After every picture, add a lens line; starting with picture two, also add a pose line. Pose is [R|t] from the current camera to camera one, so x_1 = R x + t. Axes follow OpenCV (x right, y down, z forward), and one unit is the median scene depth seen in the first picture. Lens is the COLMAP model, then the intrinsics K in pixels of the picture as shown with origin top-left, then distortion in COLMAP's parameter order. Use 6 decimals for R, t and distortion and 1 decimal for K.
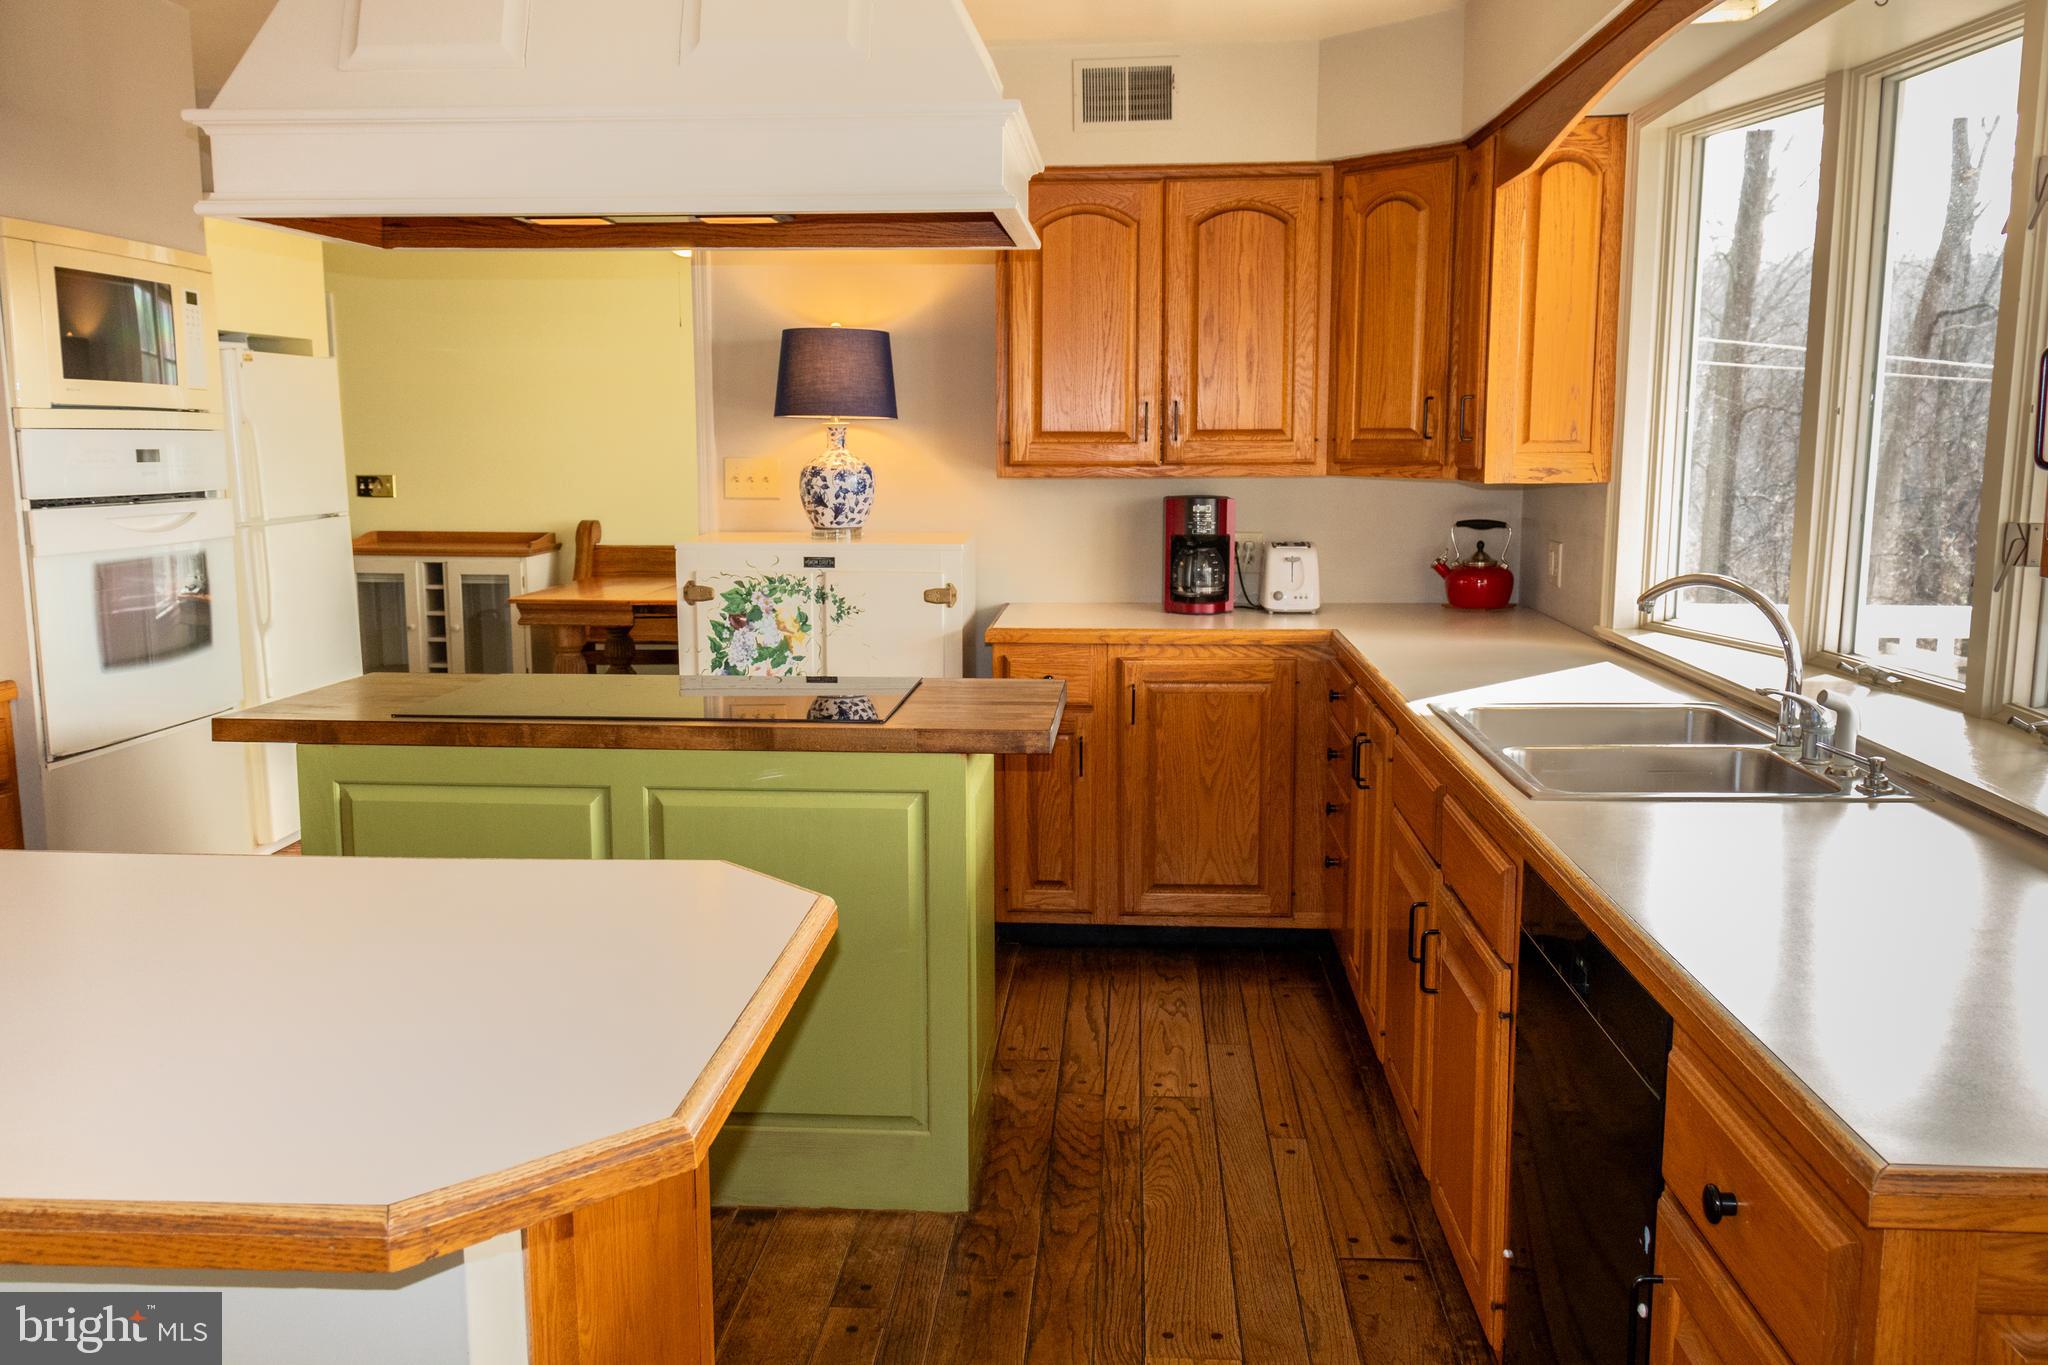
lens RADIAL K [[1638.5, 0, 1024.7], [0, 1638.5, 694.3], [0, 0, 1]] dist [0.005168, -0.004469]
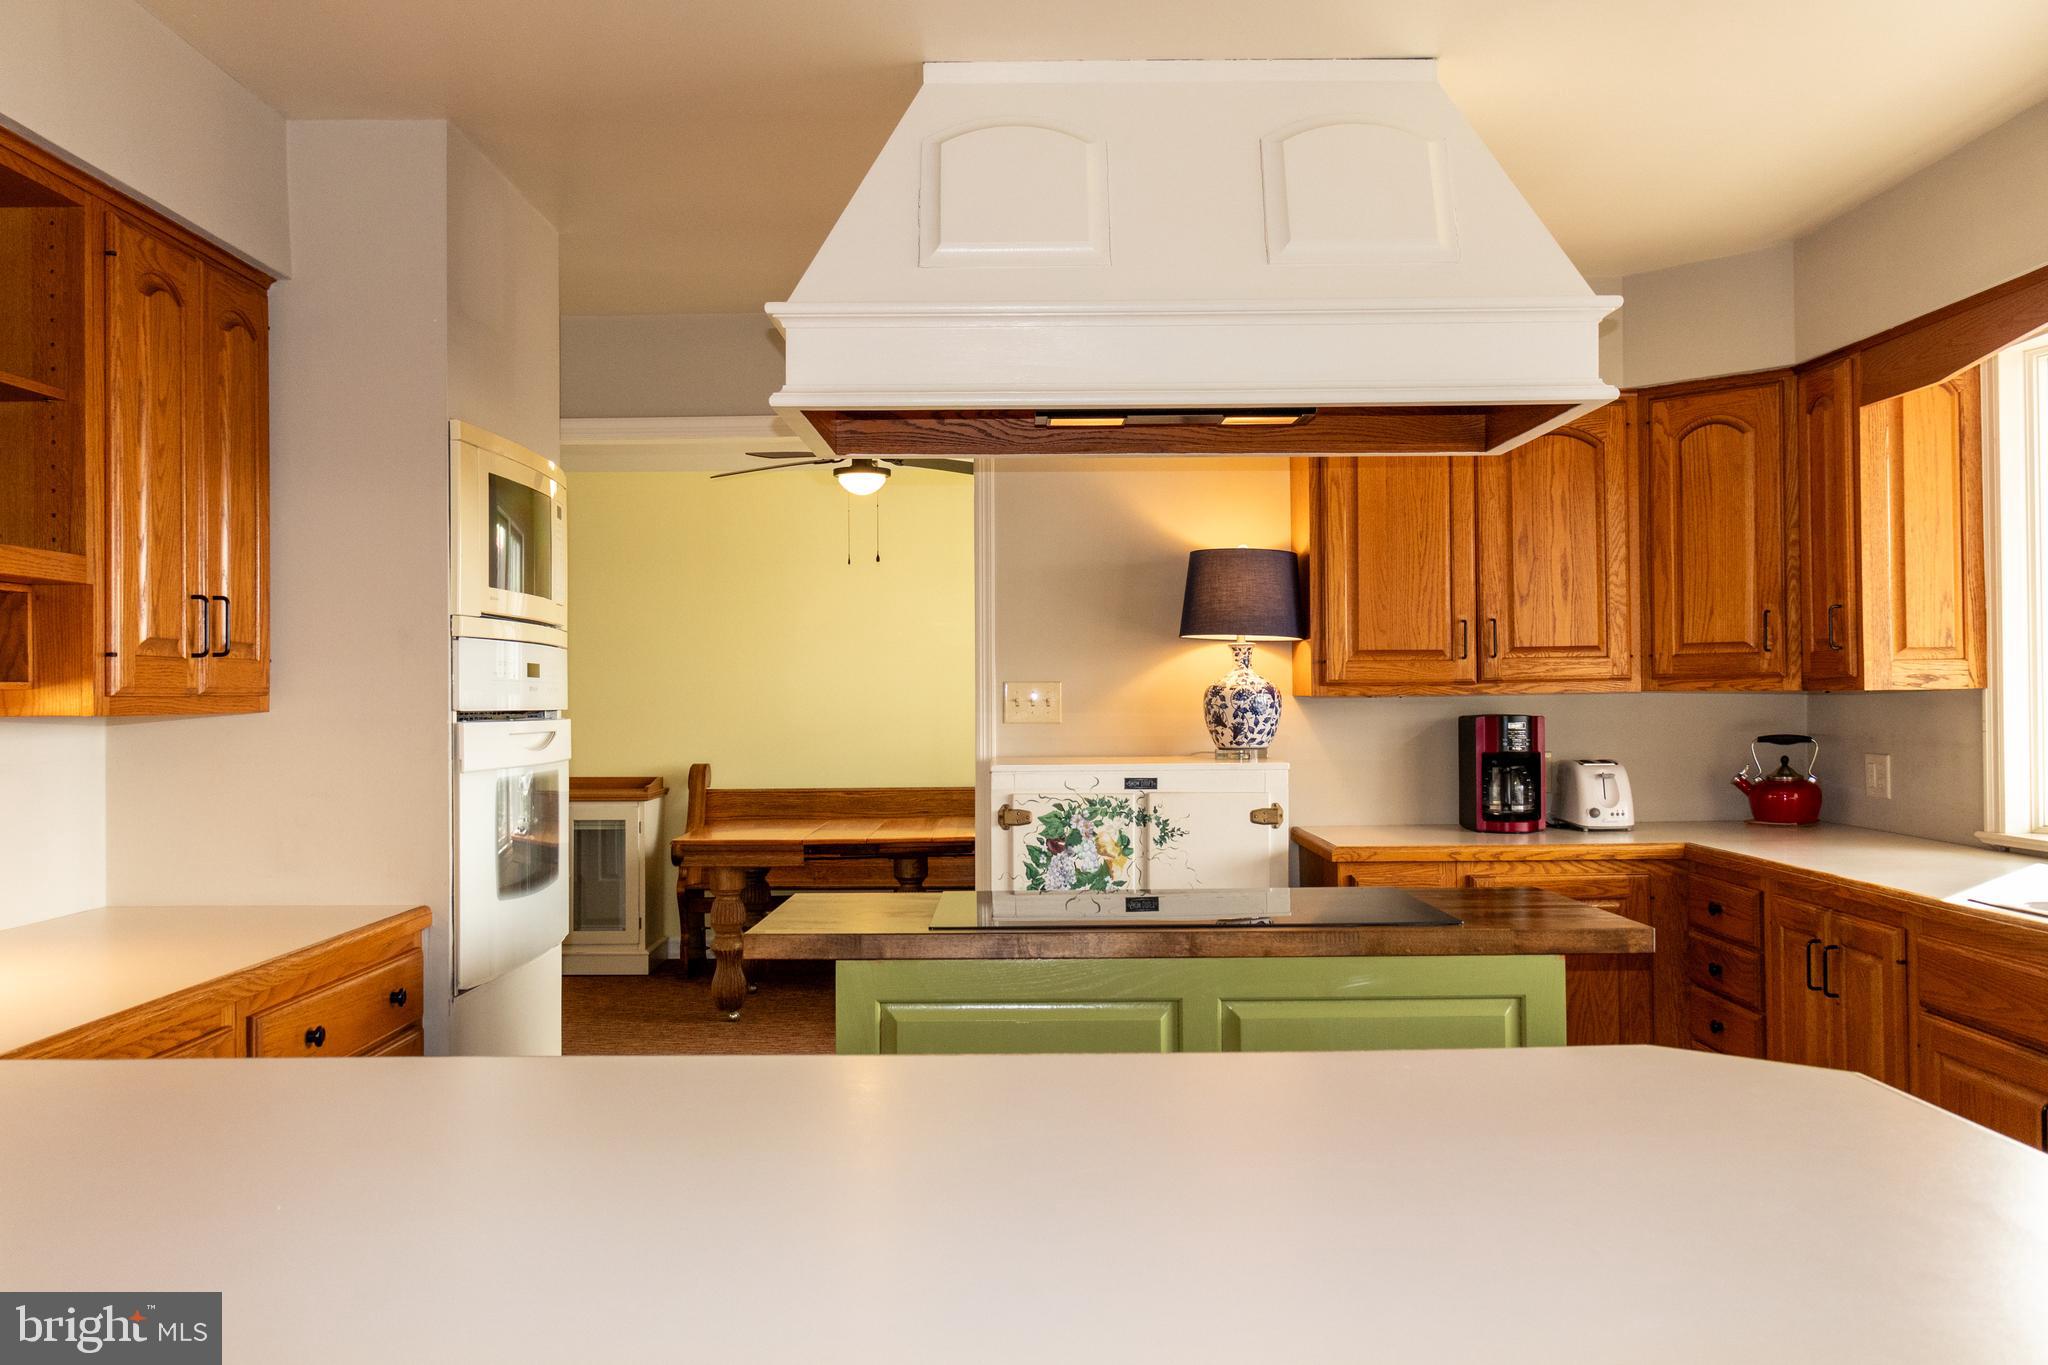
lens RADIAL K [[1645.9, 0, 1018.4], [0, 1645.9, 690.8], [0, 0, 1]] dist [0.006563, -0.007188]
pose [[0.997574, -0.007973, 0.069157, -0.269511], [0.019038, 0.986795, -0.160851, 0.021159], [-0.066962, 0.161777, 0.984553, 0.036101]]
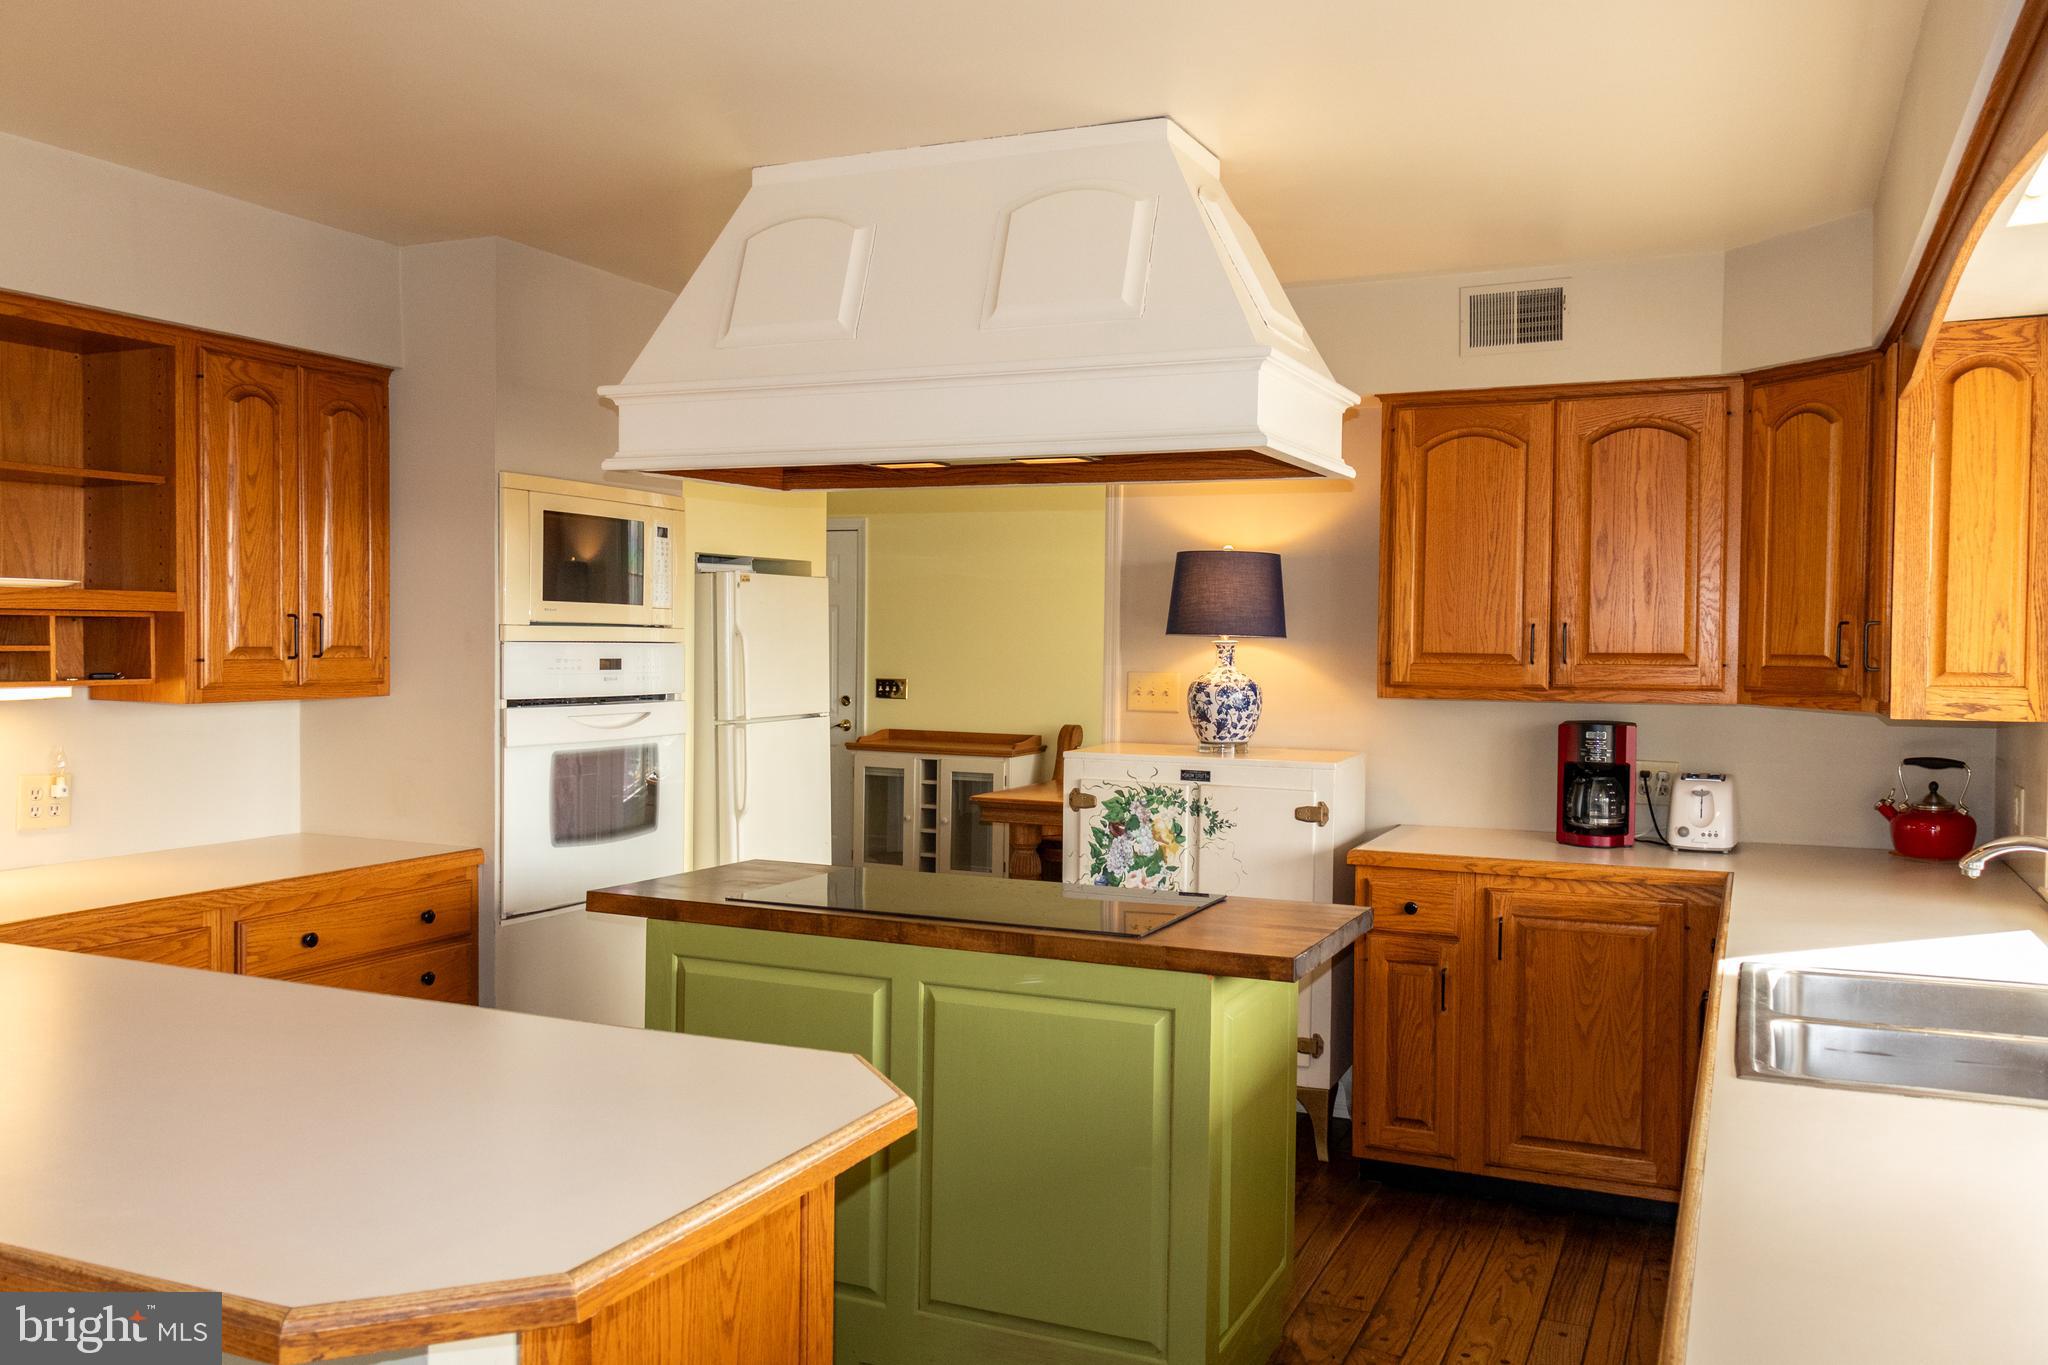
lens RADIAL K [[1645.9, 0, 1018.4], [0, 1645.9, 690.8], [0, 0, 1]] dist [0.006563, -0.007188]
pose [[0.937558, 0.022186, -0.347120, 0.128672], [-0.065776, 0.991266, -0.114301, -0.008509], [0.341552, 0.129996, 0.930829, -0.000821]]
